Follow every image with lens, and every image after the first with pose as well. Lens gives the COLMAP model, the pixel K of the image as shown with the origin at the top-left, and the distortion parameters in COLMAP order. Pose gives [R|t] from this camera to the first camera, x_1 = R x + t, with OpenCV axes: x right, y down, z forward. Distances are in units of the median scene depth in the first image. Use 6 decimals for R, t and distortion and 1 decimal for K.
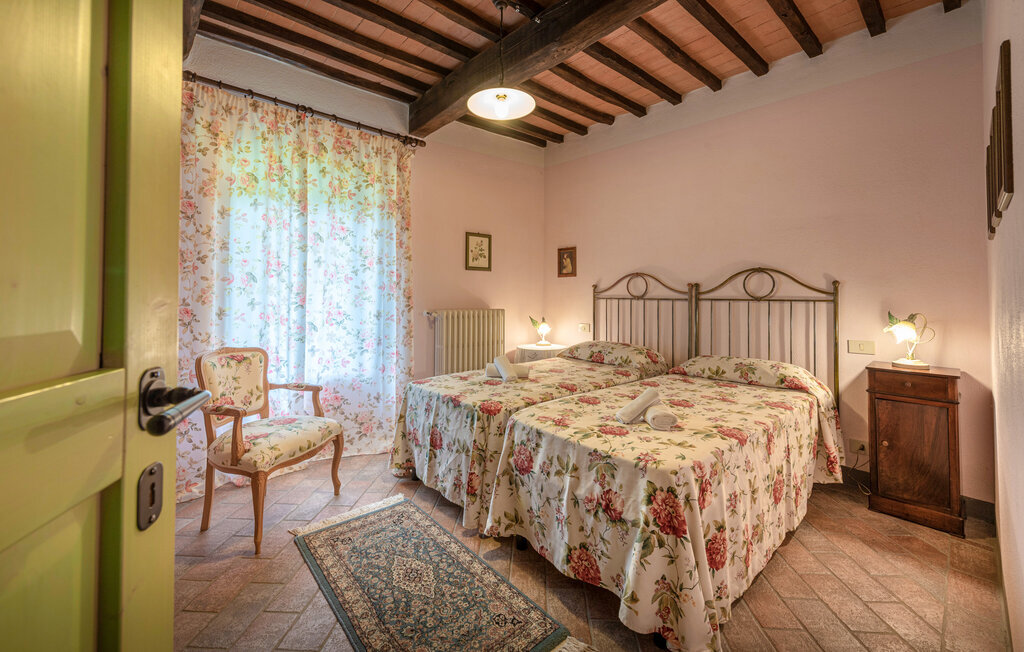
lens RADIAL K [[403.9, 0, 514.3], [0, 403.9, 281.1], [0, 0, 1]] dist [0.007748, -0.000523]
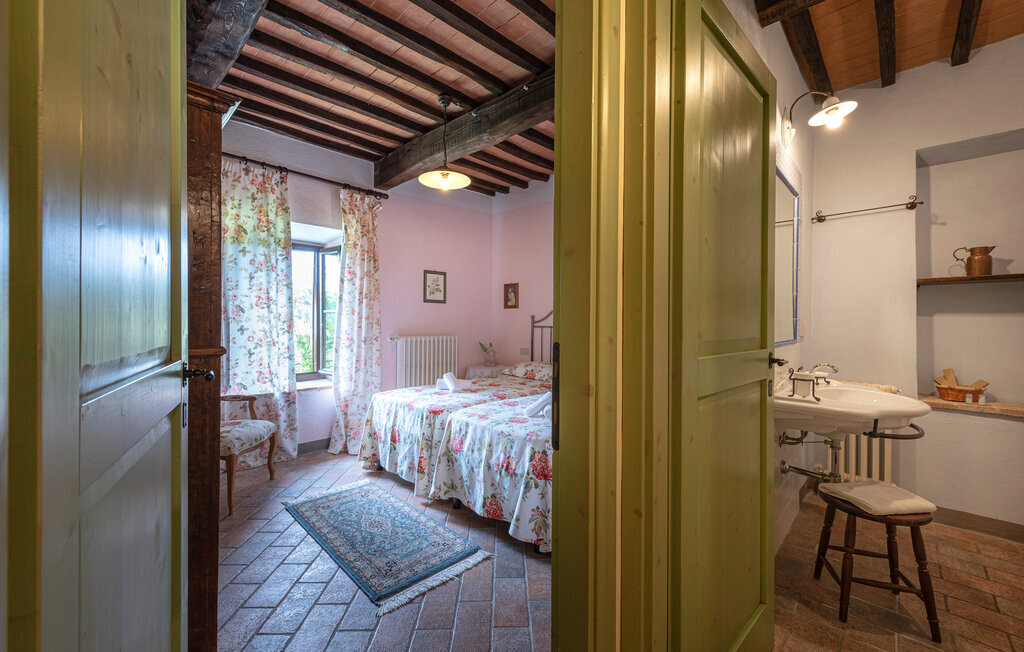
lens RADIAL K [[403.9, 0, 508.5], [0, 403.9, 319.8], [0, 0, 1]] dist [0.007748, -0.000523]
pose [[0.998244, 0.006510, 0.058871, 0.083805], [-0.008265, 0.999527, 0.029623, -0.019349], [-0.058651, -0.030058, 0.997826, -0.281330]]
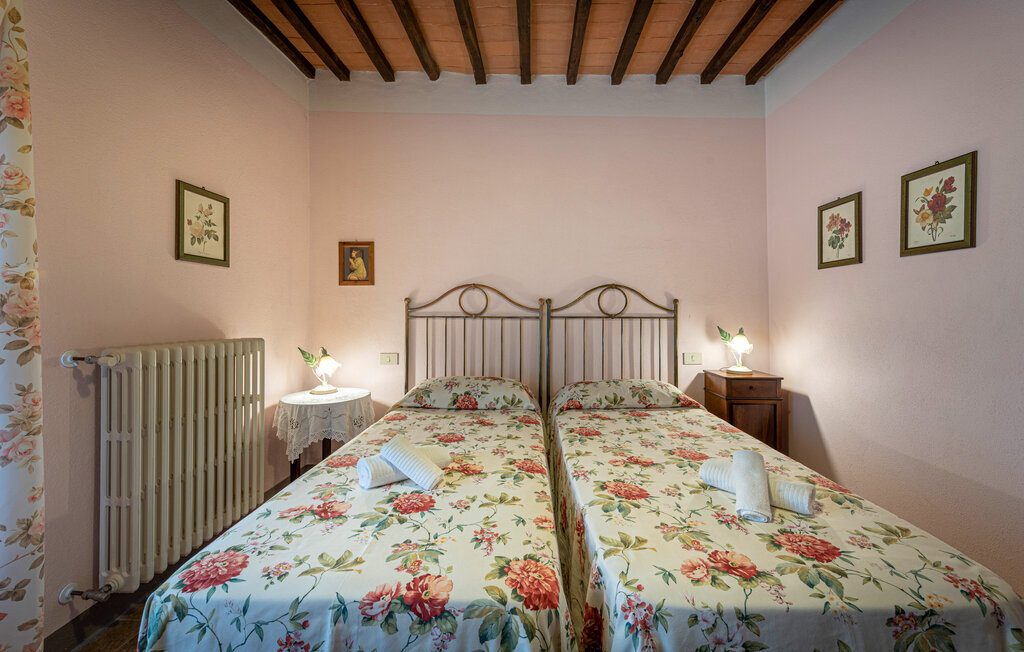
lens RADIAL K [[403.9, 0, 514.7], [0, 403.9, 306.6], [0, 0, 1]] dist [0.007748, -0.000523]
pose [[0.678652, 0.008640, 0.734409, -0.287586], [-0.025408, 0.999608, 0.011720, 0.016578], [-0.734020, -0.026614, 0.678606, 0.552192]]
